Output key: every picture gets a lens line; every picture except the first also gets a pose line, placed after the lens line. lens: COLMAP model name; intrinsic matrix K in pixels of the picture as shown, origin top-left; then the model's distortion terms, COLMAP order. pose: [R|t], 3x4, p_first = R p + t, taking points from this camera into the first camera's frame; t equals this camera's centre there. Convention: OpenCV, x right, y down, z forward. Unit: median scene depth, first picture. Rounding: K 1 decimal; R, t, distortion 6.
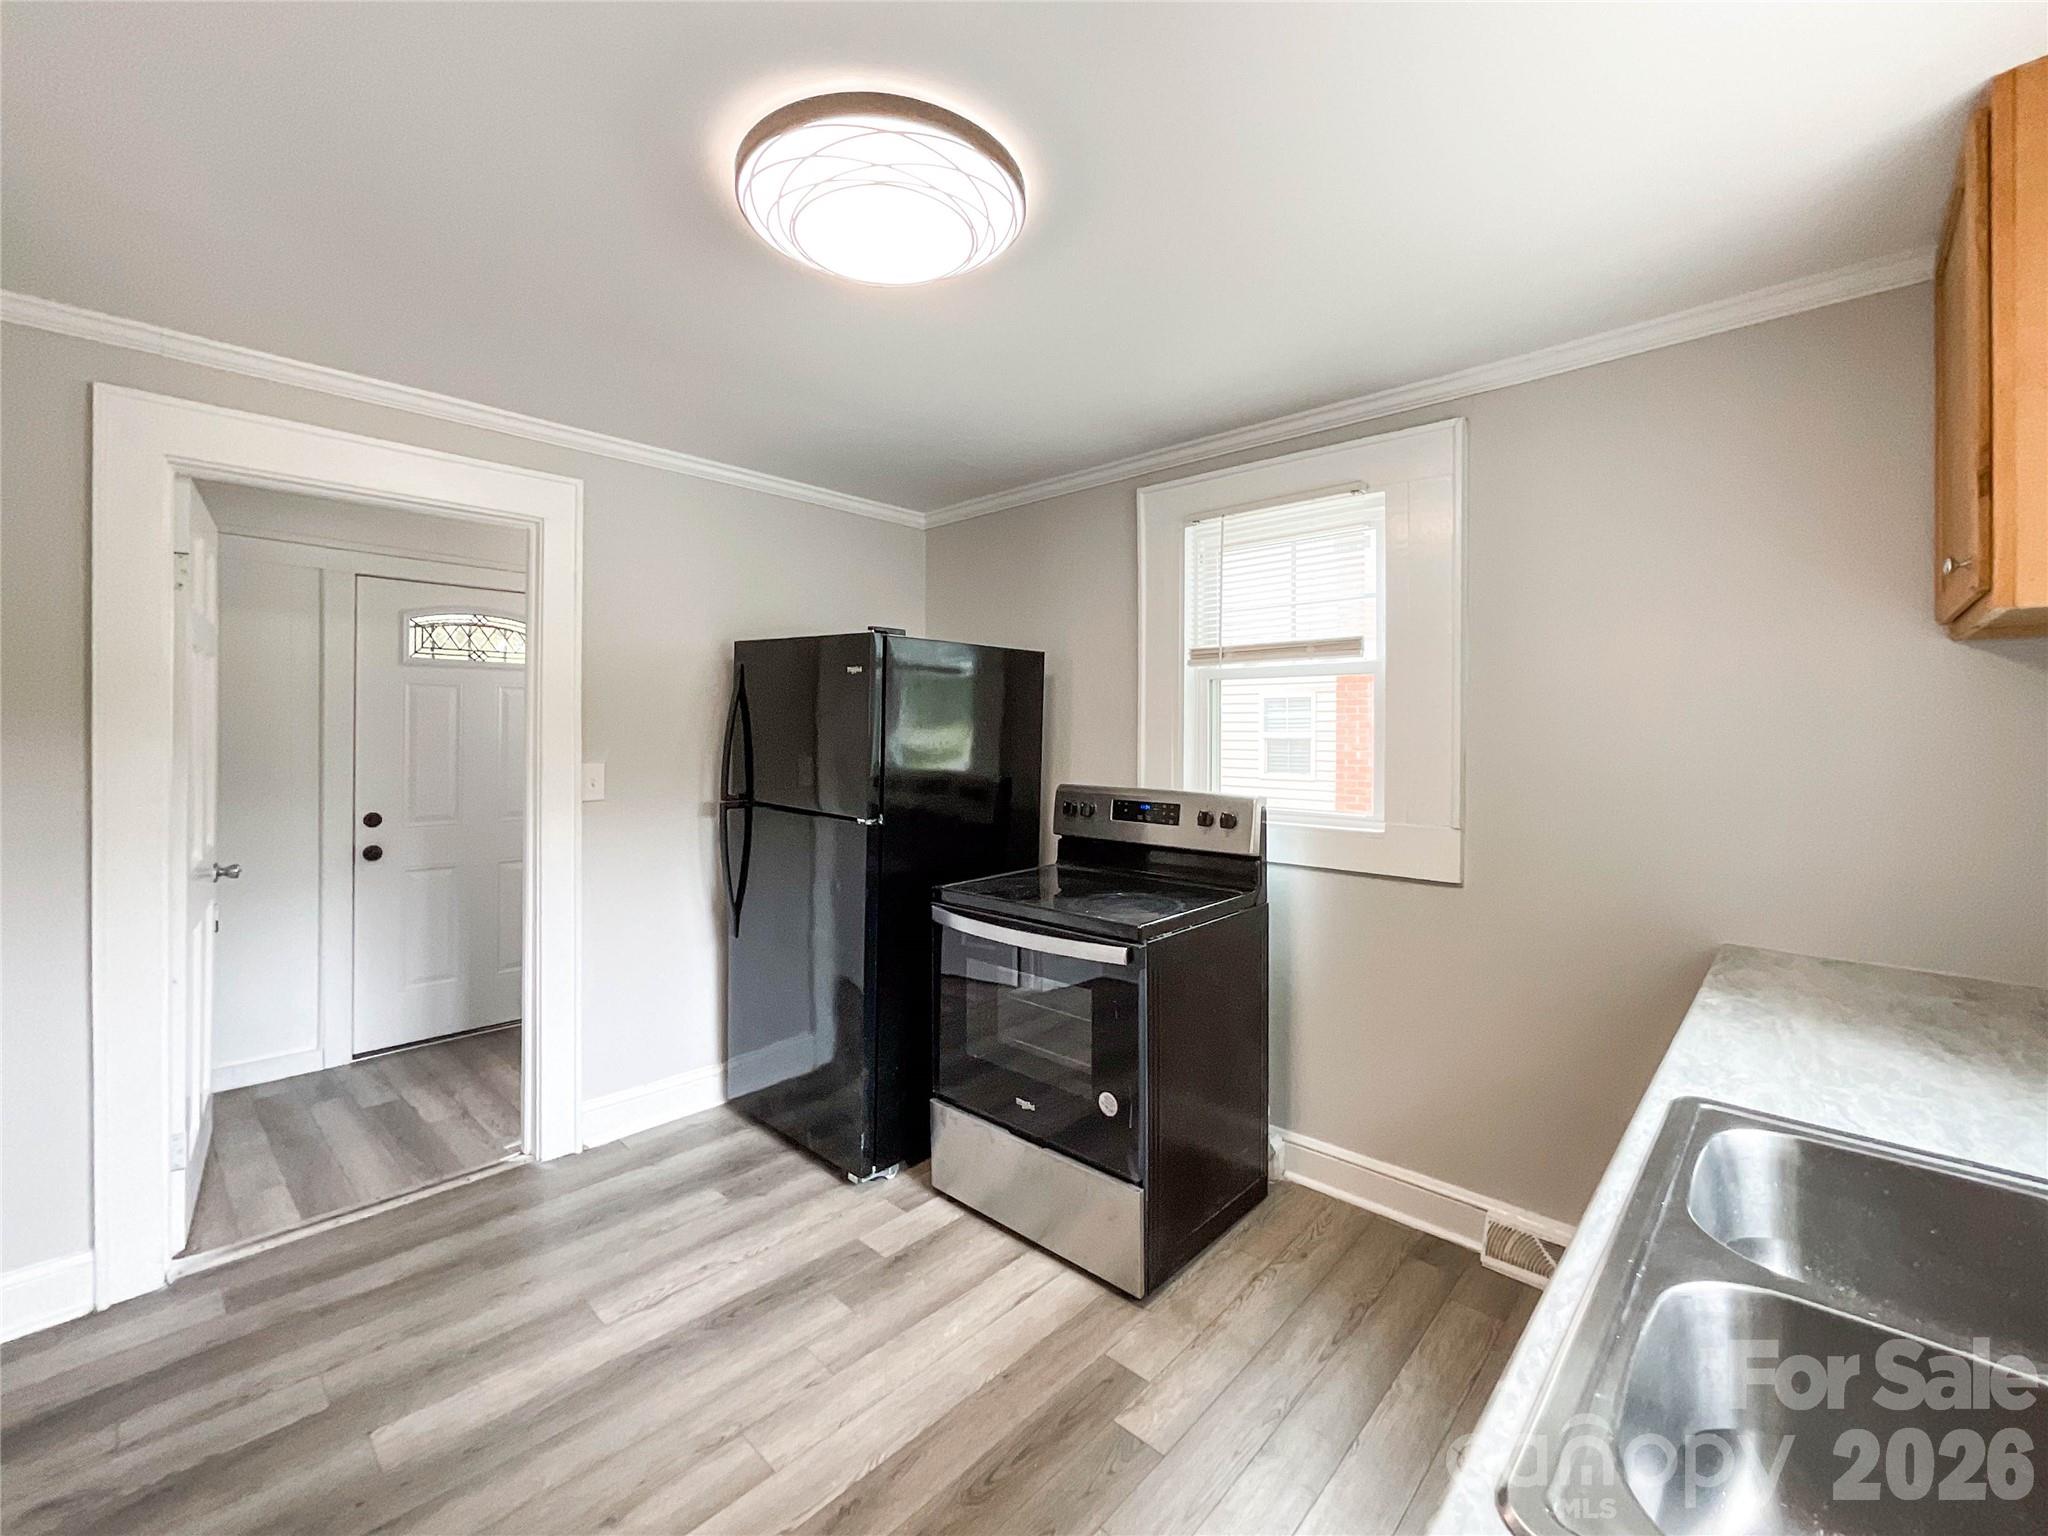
lens RADIAL K [[864.5, 0, 1021.7], [0, 864.5, 749.7], [0, 0, 1]] dist [-0.004297, 0.000383]
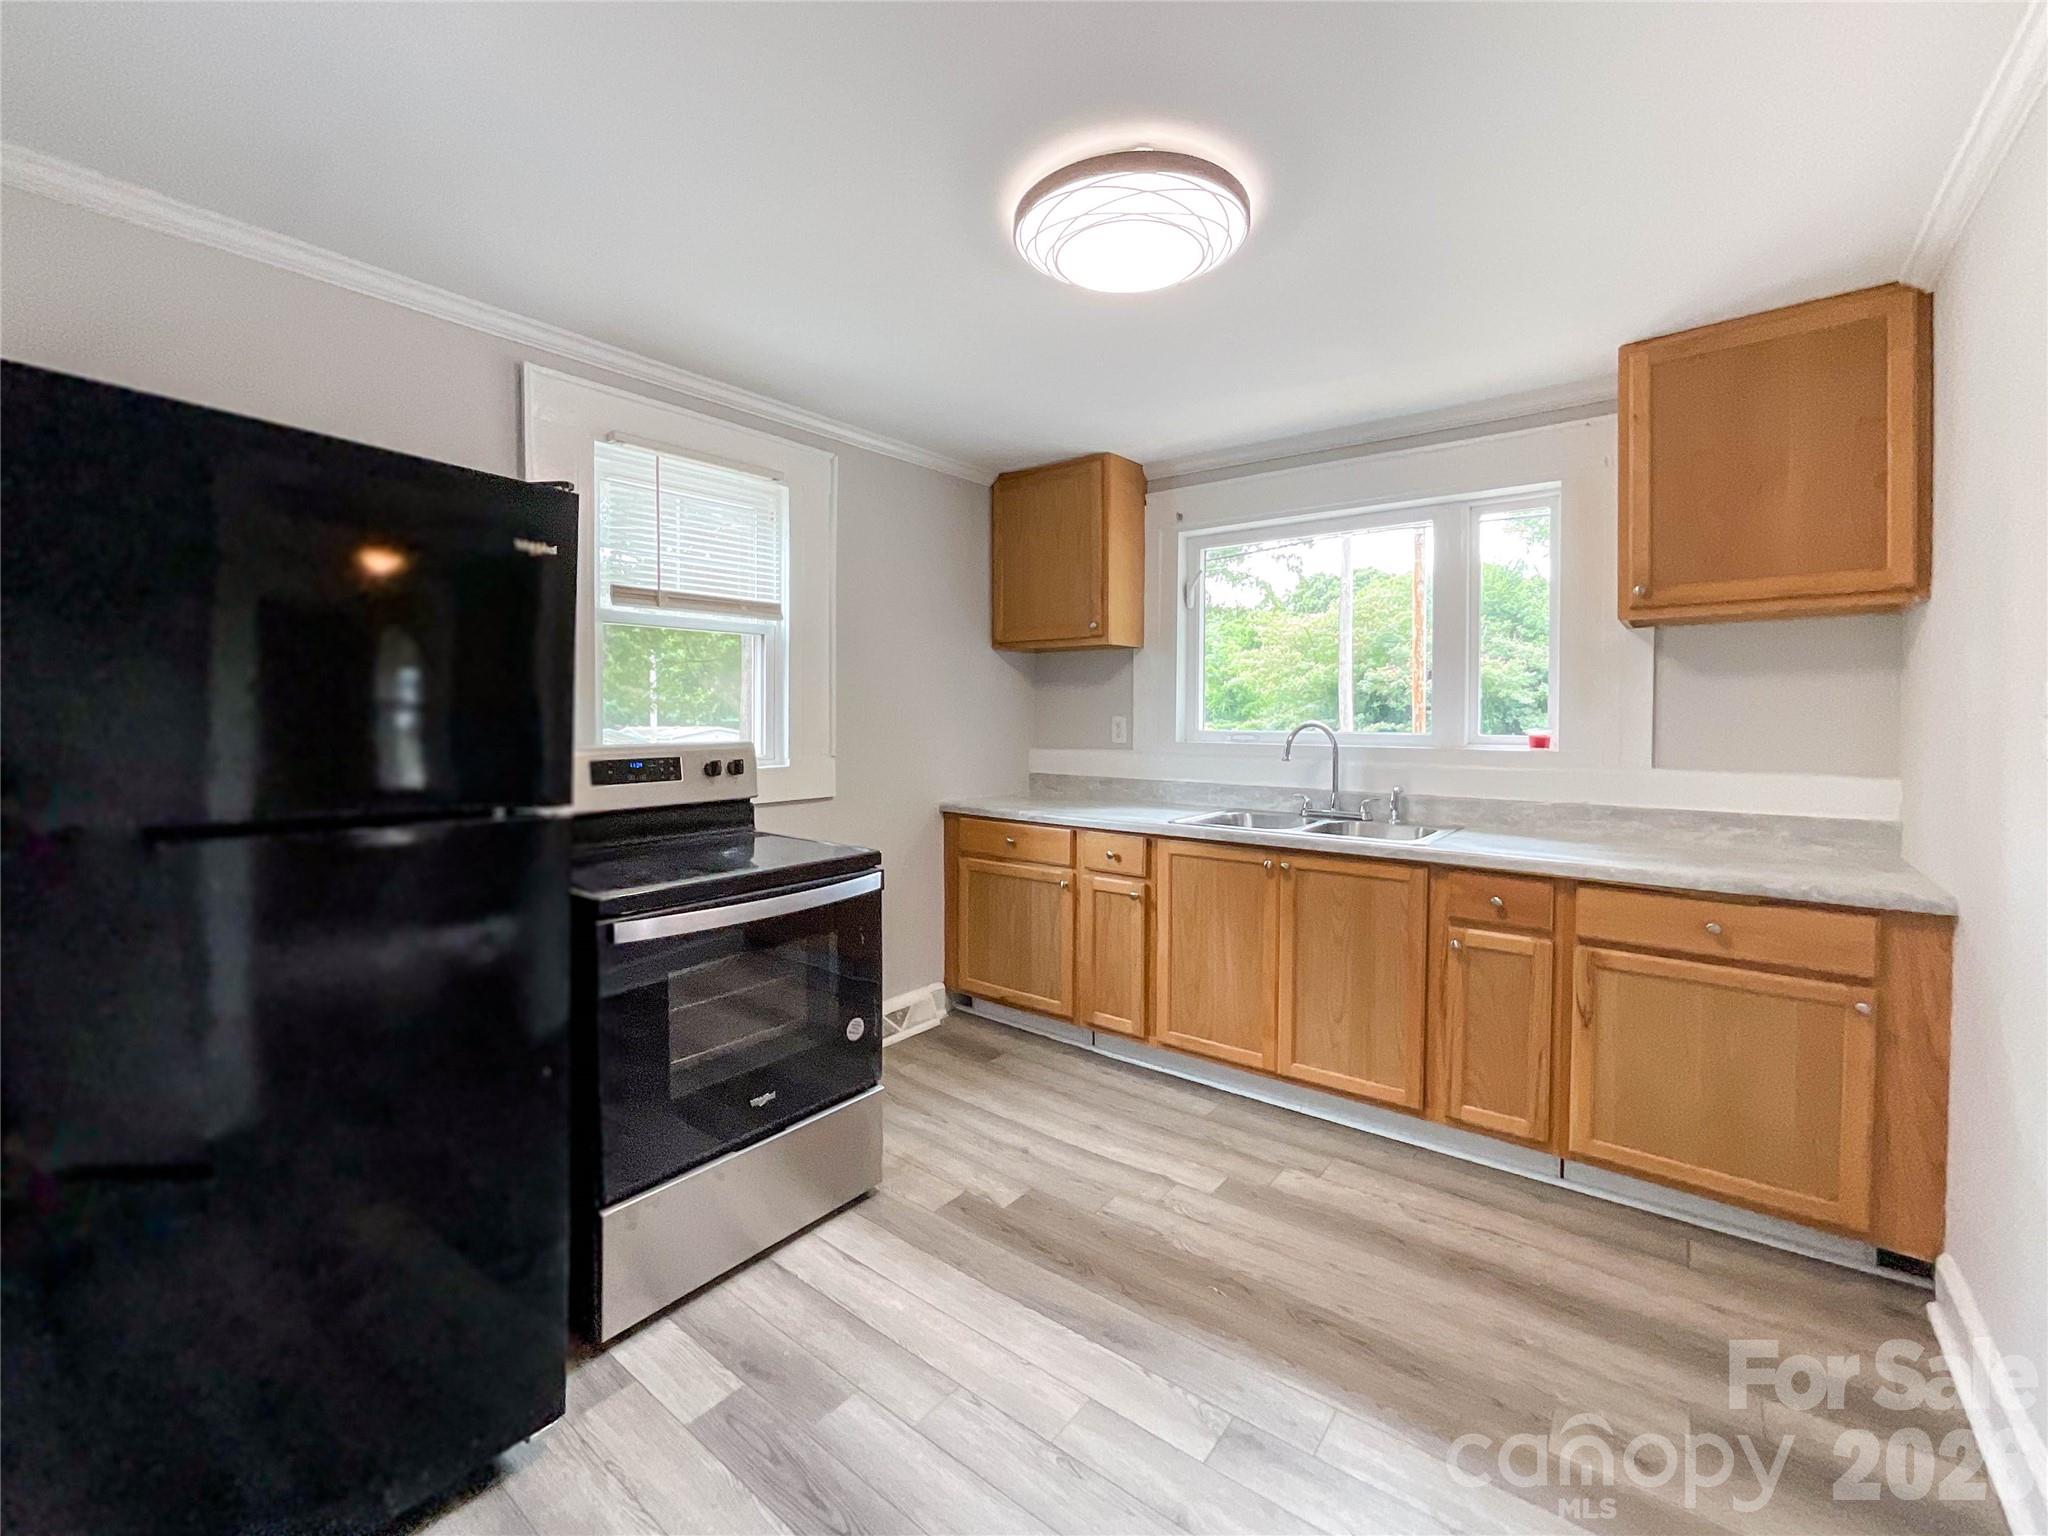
lens RADIAL K [[844.9, 0, 1051.5], [0, 844.9, 736.8], [0, 0, 1]] dist [0.001150, 0.000464]
pose [[-0.111043, -0.029698, 0.993372, -0.890420], [0.016370, 0.999363, 0.031706, 0.022417], [-0.993681, 0.019782, -0.110486, 0.820085]]
